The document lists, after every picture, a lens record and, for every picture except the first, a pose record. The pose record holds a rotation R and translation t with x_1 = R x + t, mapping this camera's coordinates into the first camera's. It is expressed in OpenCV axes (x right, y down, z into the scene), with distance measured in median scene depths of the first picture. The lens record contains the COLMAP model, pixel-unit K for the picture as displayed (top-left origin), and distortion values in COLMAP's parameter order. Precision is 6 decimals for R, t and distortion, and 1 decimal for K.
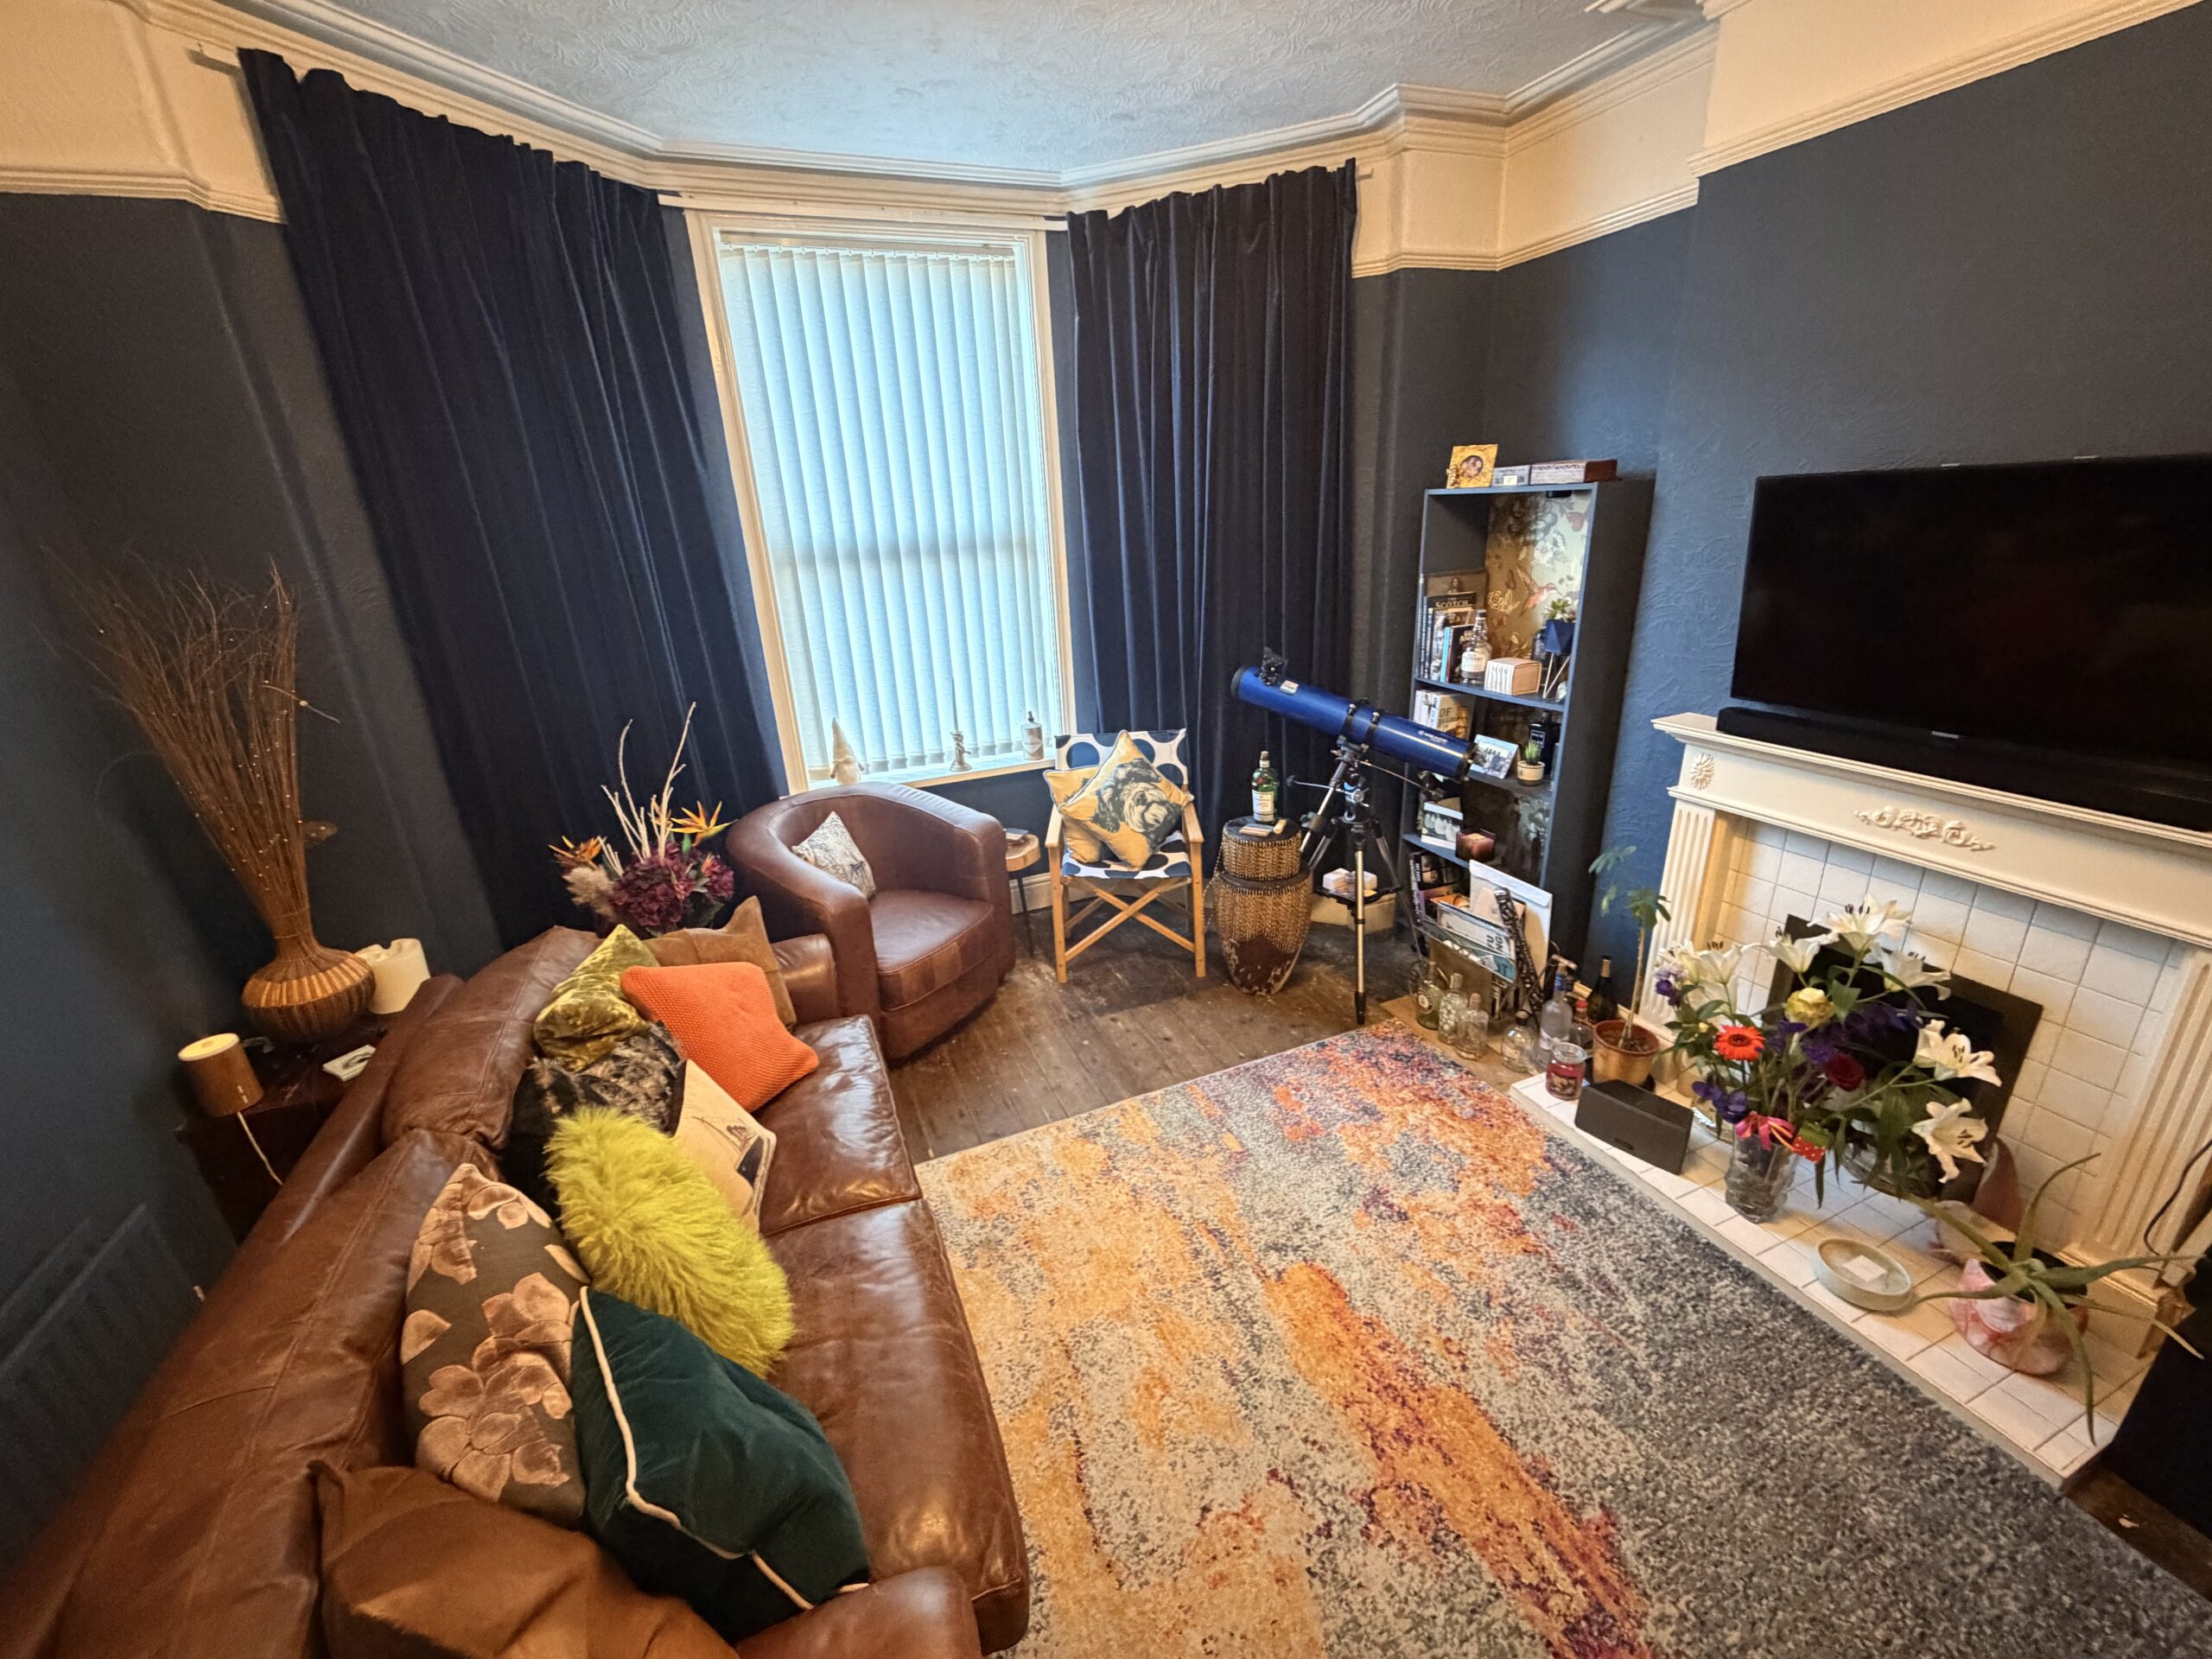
lens RADIAL K [[883.2, 0, 1103.0], [0, 883.2, 826.4], [0, 0, 1]] dist [-0.000256, -0.000032]
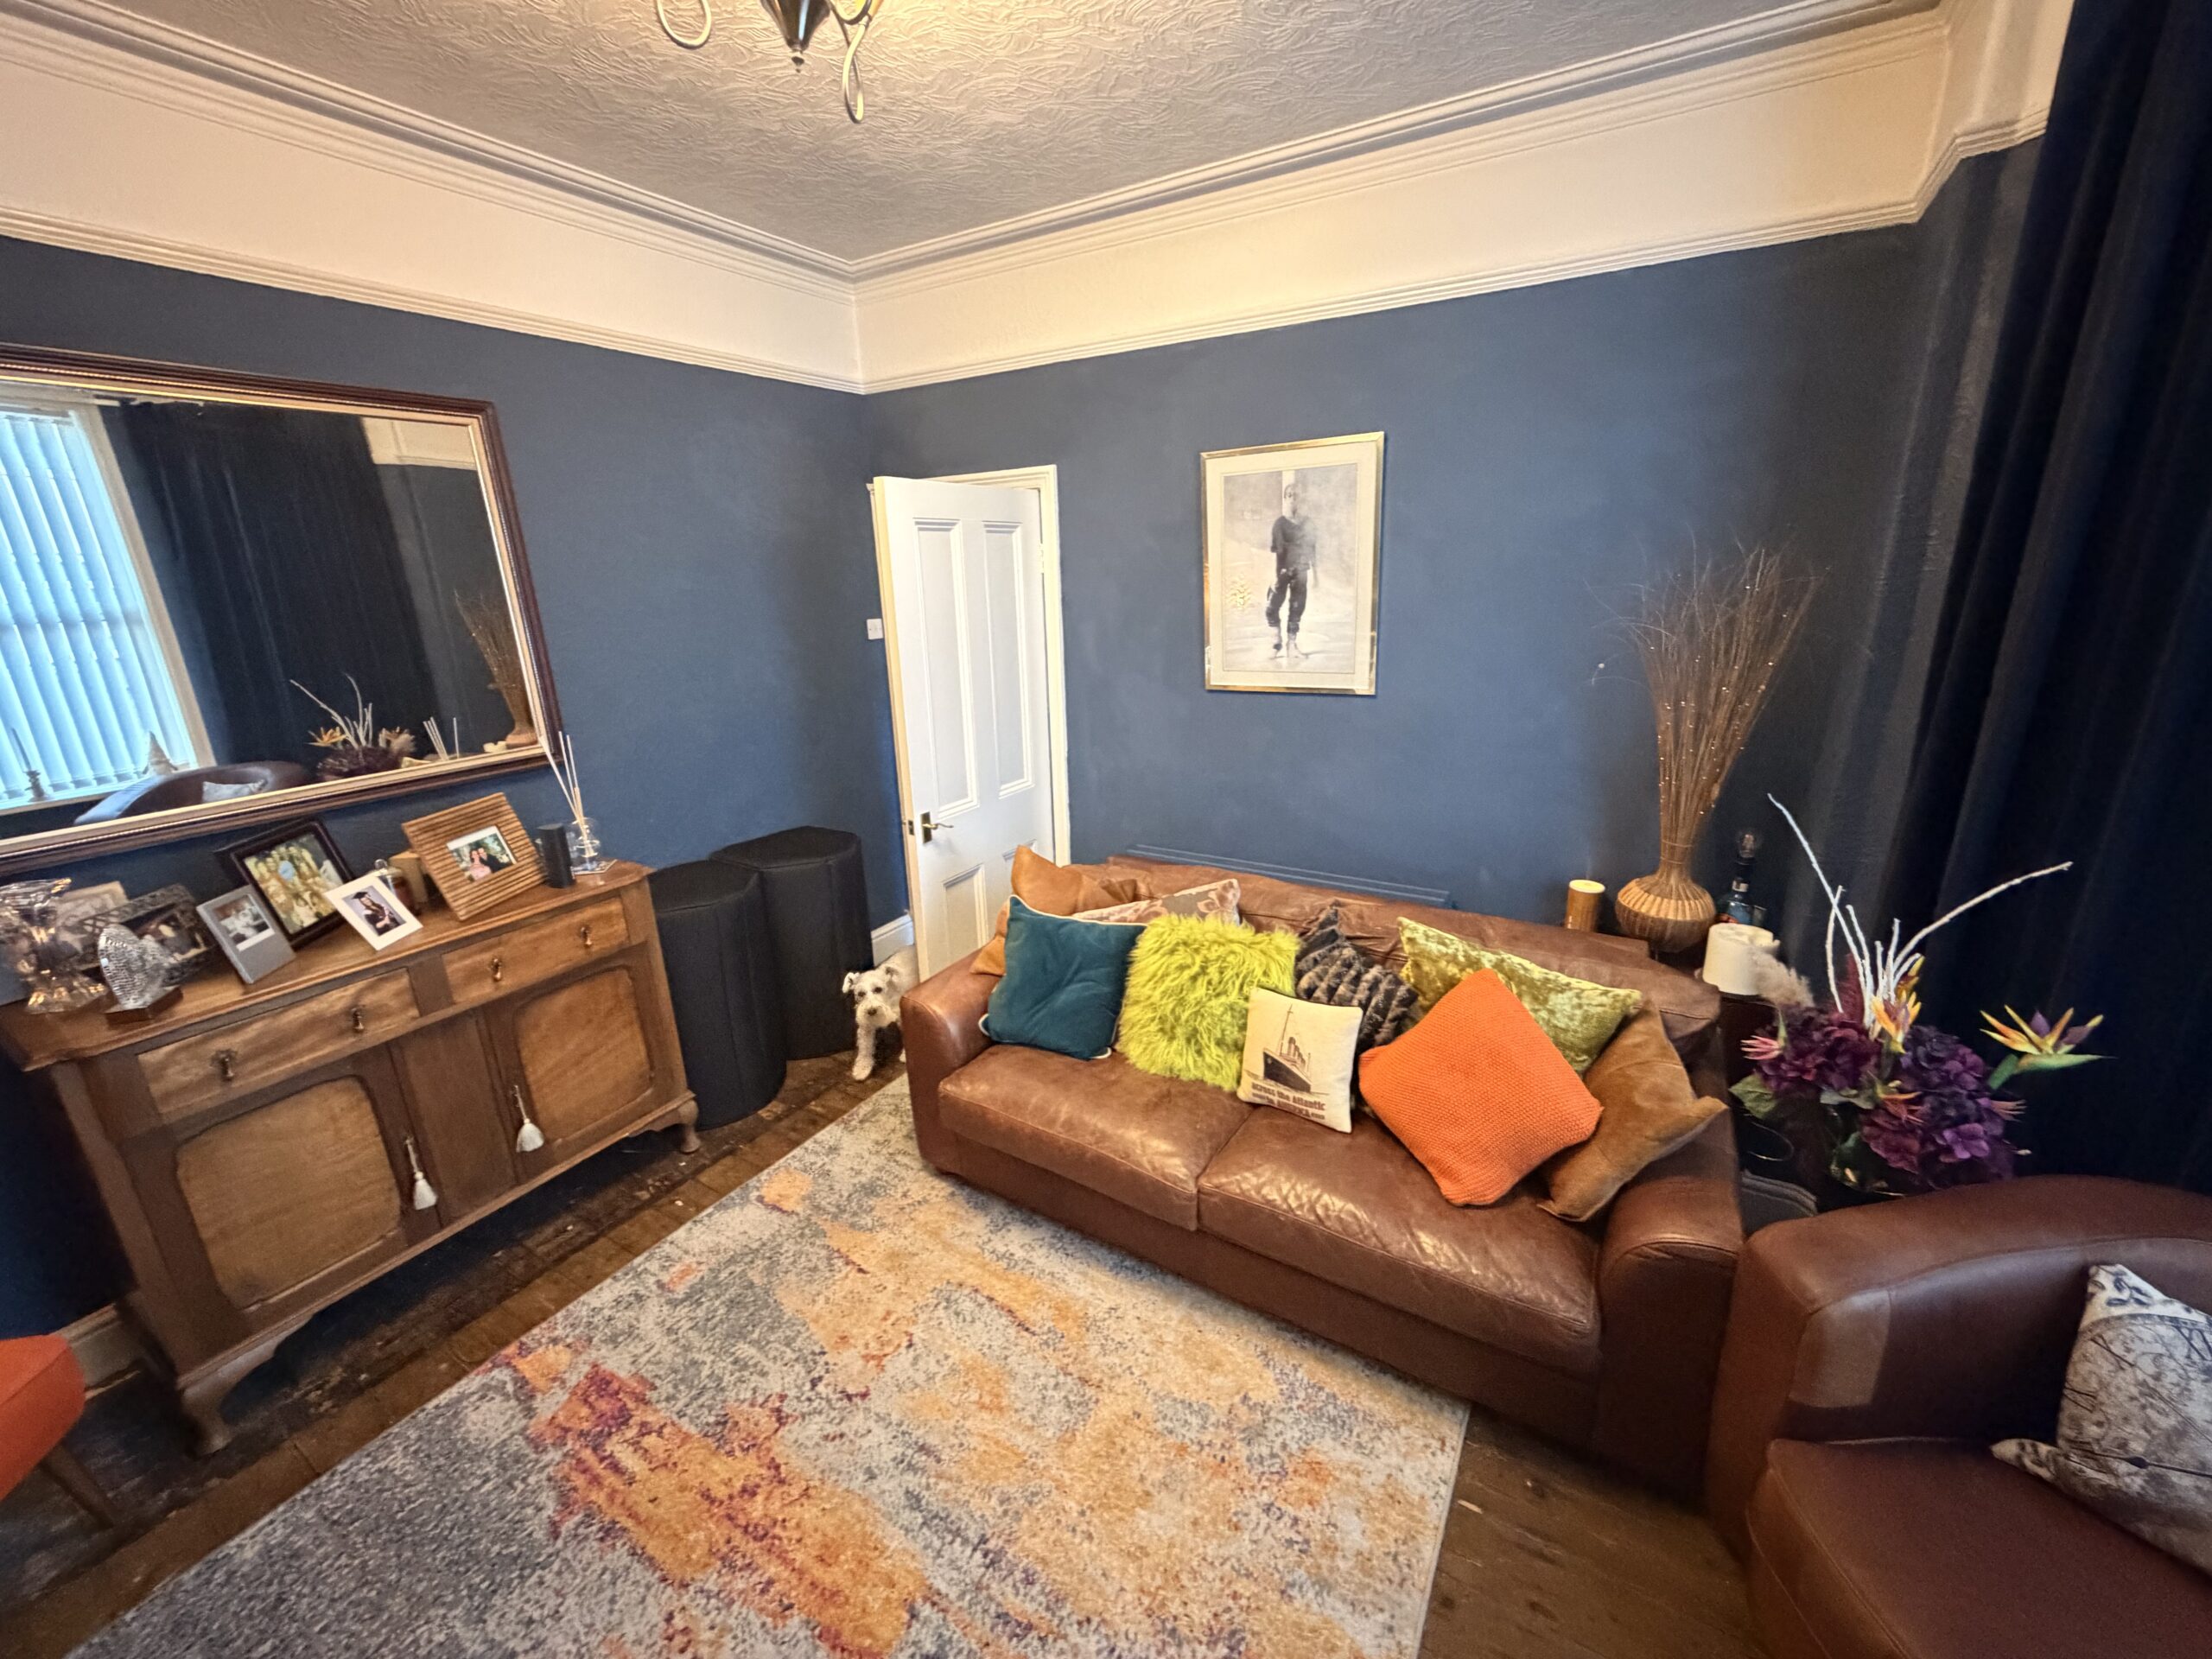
lens RADIAL K [[883.2, 0, 1103.4], [0, 883.2, 825.7], [0, 0, 1]] dist [-0.000256, -0.000032]
pose [[-0.799517, 0.242917, -0.549330, 0.391164], [-0.134795, 0.818677, 0.558210, -0.559122], [0.585322, 0.520345, -0.621803, 1.491797]]
